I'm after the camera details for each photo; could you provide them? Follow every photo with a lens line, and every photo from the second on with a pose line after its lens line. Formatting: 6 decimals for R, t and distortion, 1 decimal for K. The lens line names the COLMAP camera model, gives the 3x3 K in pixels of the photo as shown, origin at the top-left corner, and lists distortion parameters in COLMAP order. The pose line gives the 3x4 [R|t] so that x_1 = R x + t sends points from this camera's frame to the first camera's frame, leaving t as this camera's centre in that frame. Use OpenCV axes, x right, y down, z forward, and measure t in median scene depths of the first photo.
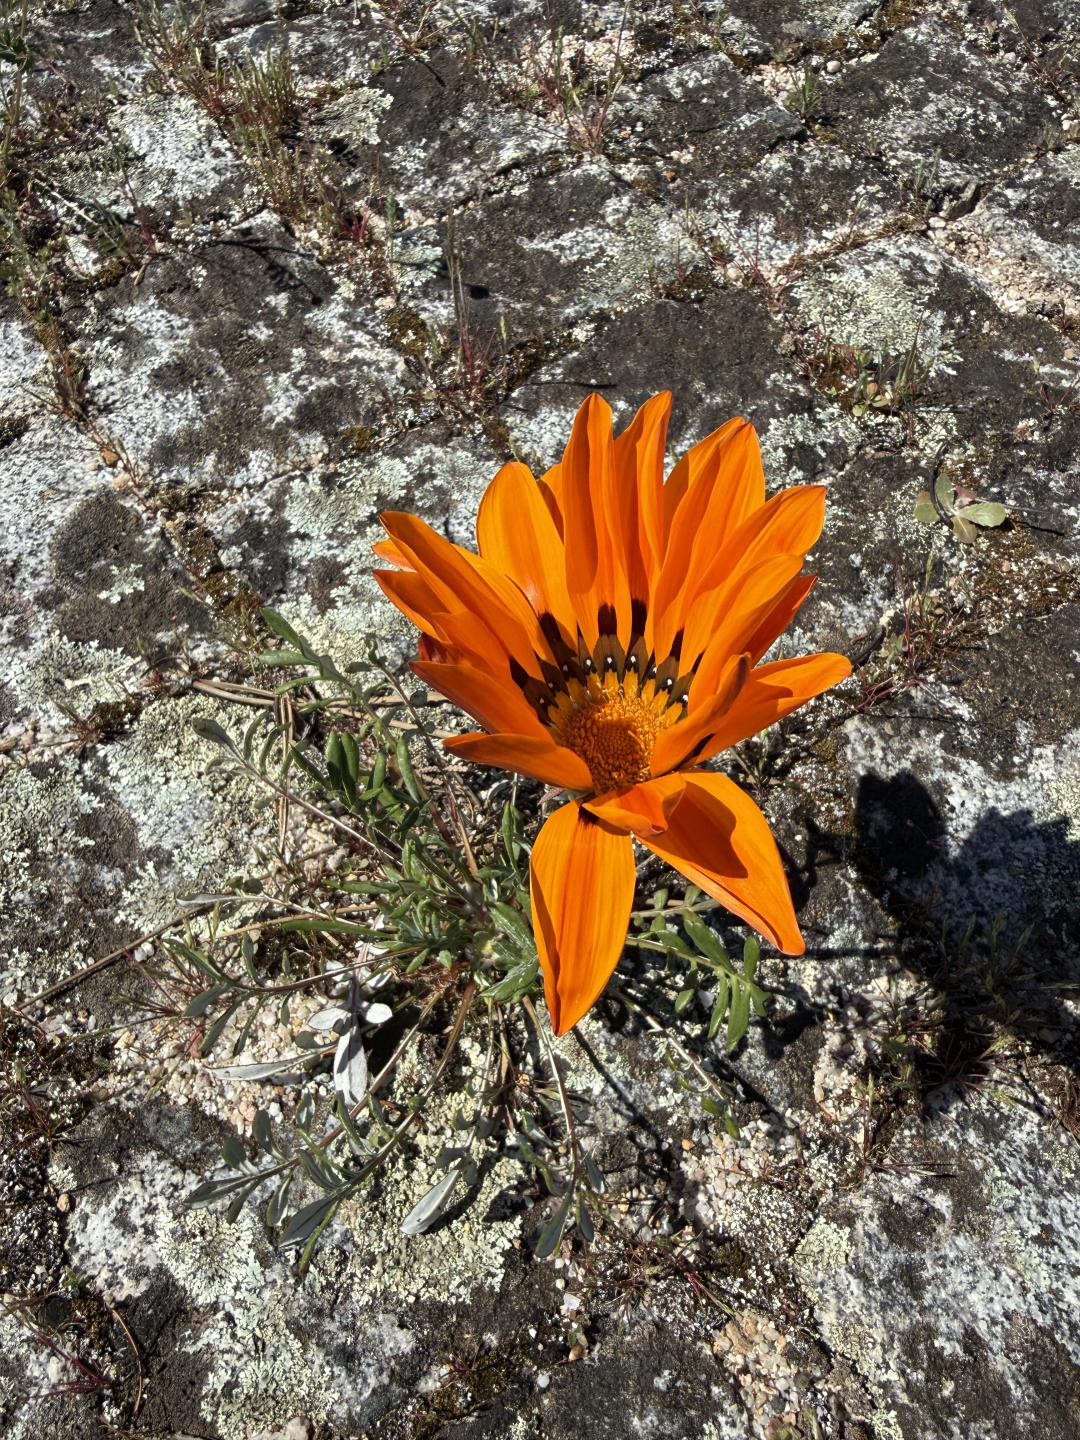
lens RADIAL K [[1016.0, 0, 541.7], [0, 1016.0, 691.5], [0, 0, 1]] dist [-0.003741, 0.006610]
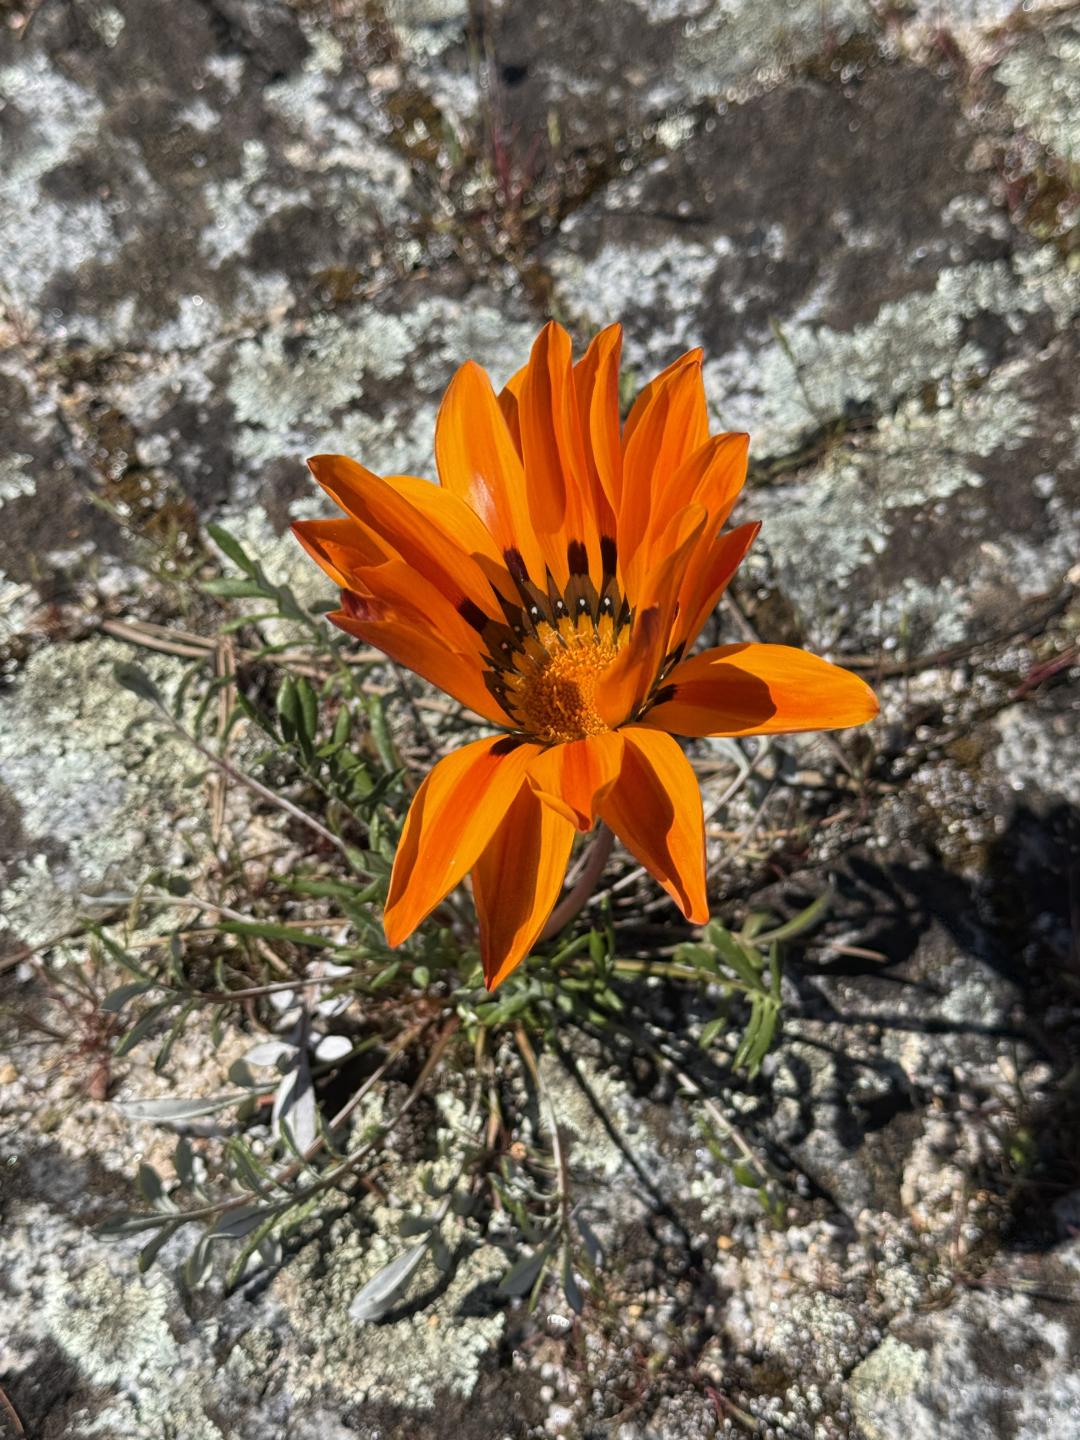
lens RADIAL K [[2030.2, 0, 538.4], [0, 2030.2, 723.4], [0, 0, 1]] dist [0.104767, 0.000000]
pose [[0.996778, 0.042834, -0.067815, 0.076569], [-0.042671, 0.999082, 0.003851, 0.046323], [0.067918, -0.000944, 0.997690, -0.463187]]
